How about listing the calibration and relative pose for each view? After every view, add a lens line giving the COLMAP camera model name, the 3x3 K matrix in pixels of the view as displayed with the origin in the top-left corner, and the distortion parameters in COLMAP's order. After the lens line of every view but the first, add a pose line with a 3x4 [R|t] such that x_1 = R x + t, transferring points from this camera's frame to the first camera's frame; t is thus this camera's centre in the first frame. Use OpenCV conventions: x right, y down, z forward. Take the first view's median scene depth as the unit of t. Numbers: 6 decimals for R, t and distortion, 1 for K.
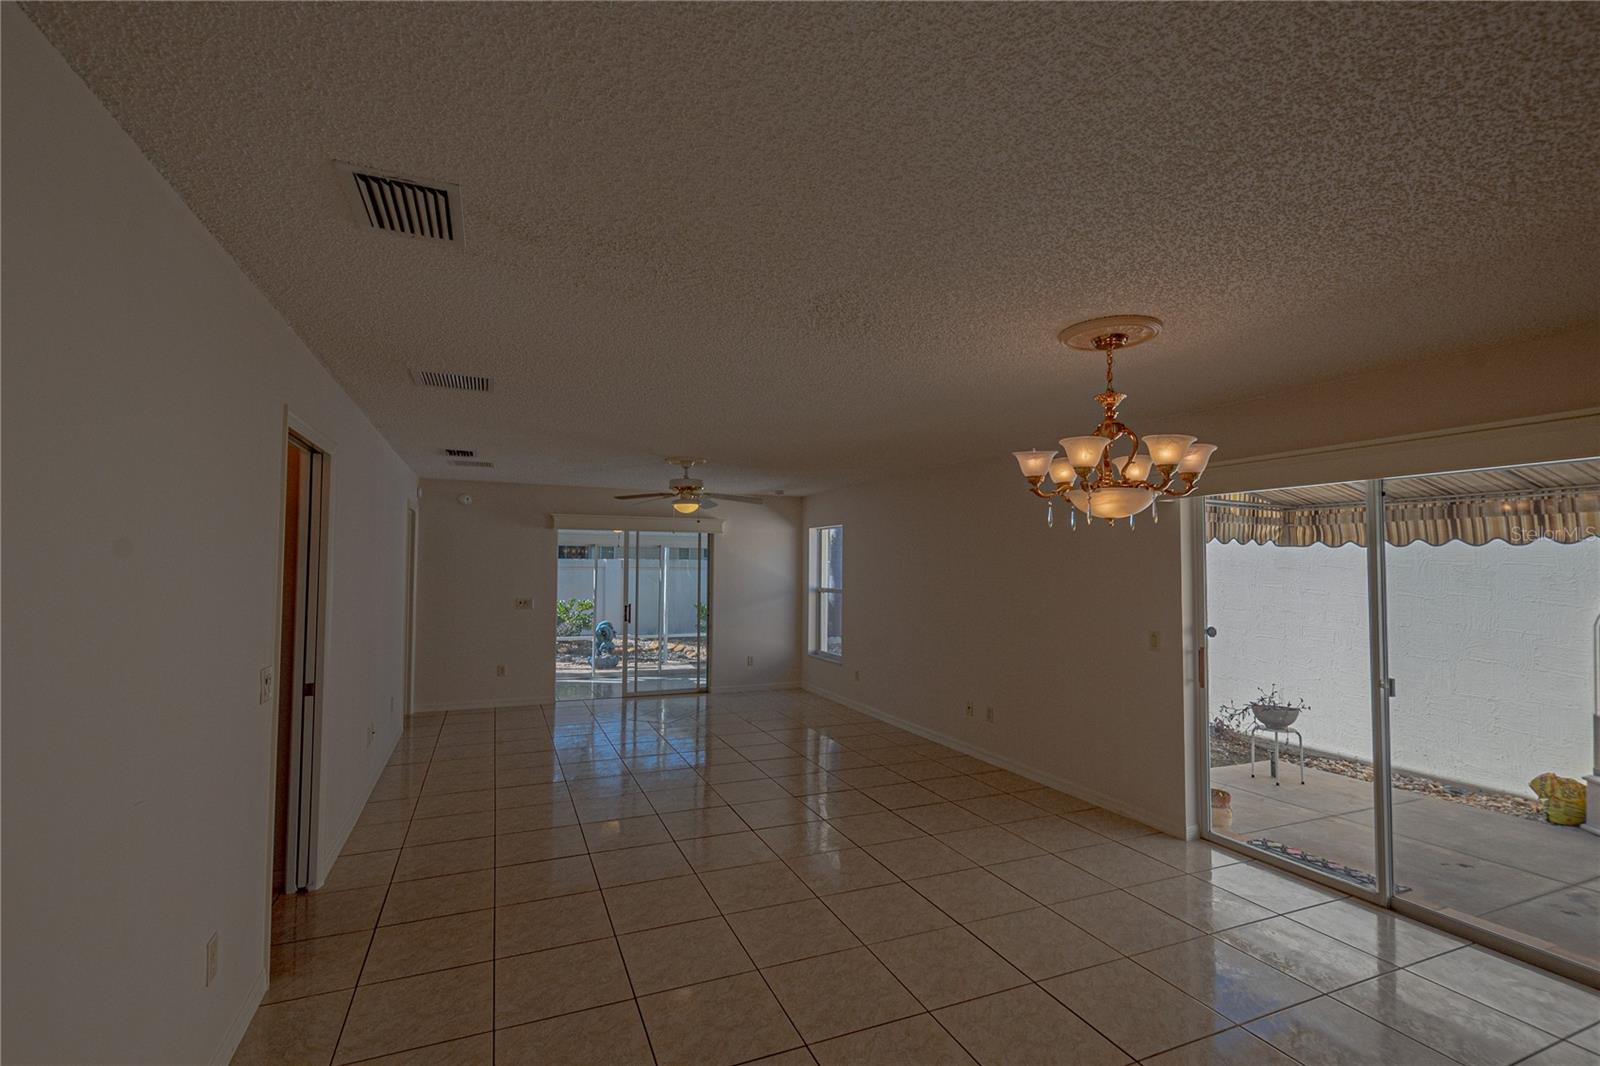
lens RADIAL K [[702.7, 0, 800.0], [0, 702.7, 533.0], [0, 0, 1]] dist [0.010870, 0.000027]
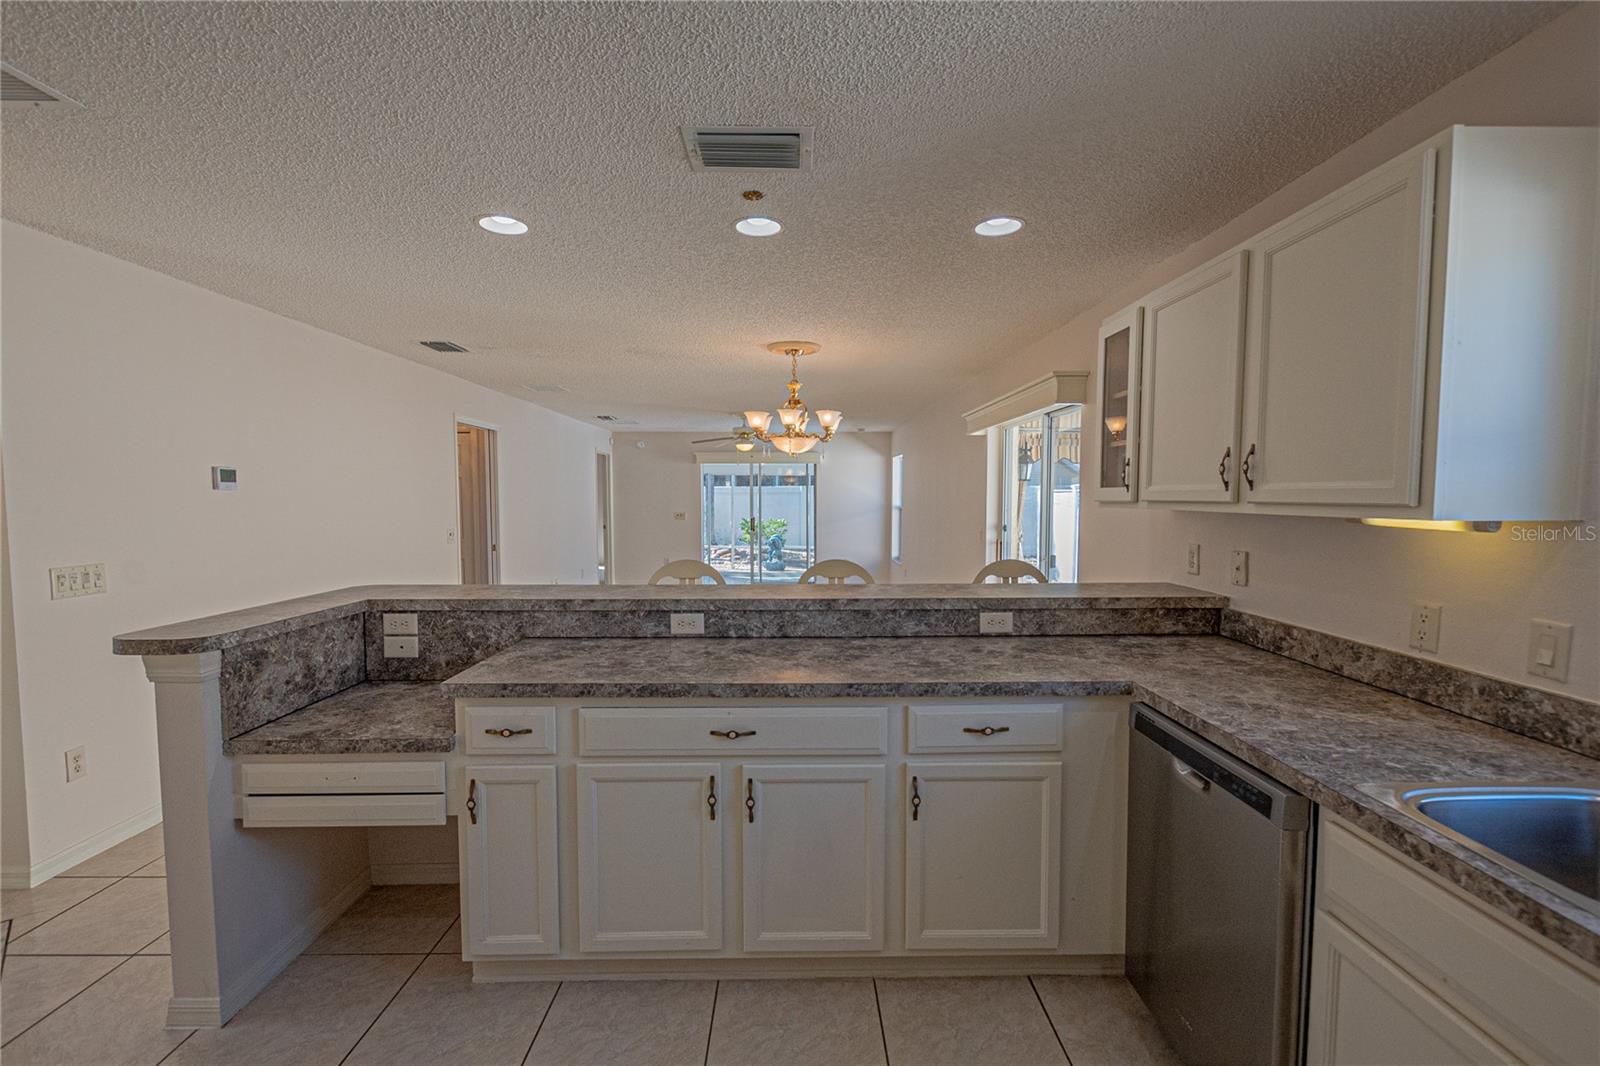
lens RADIAL K [[694.2, 0, 804.2], [0, 694.2, 540.5], [0, 0, 1]] dist [0.007945, -0.004416]
pose [[0.925352, 0.018429, -0.378660, 0.342065], [0.024420, 0.993846, 0.108047, 0.002664], [0.378321, -0.109228, 0.919207, -0.191463]]
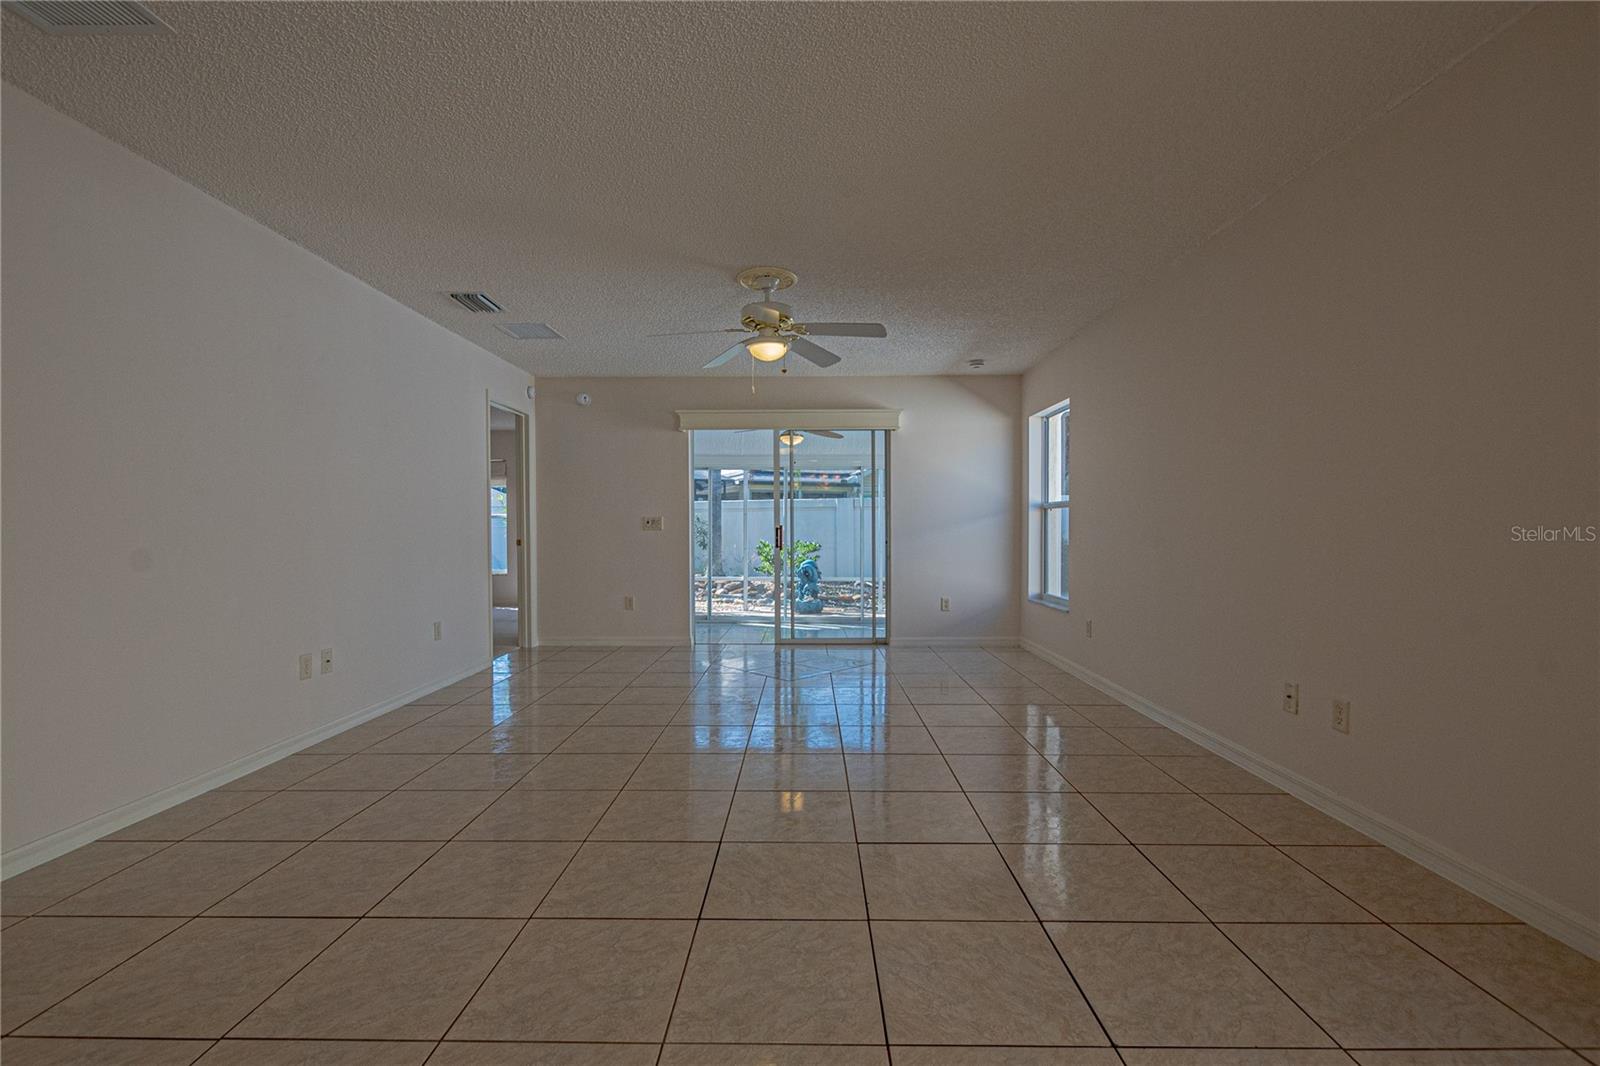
lens RADIAL K [[694.2, 0, 804.2], [0, 694.2, 540.5], [0, 0, 1]] dist [0.007945, -0.004416]
pose [[0.916553, -0.003405, -0.399898, 0.085256], [0.029624, 0.997794, 0.059403, 0.069589], [0.398813, -0.066293, 0.914633, 0.295769]]
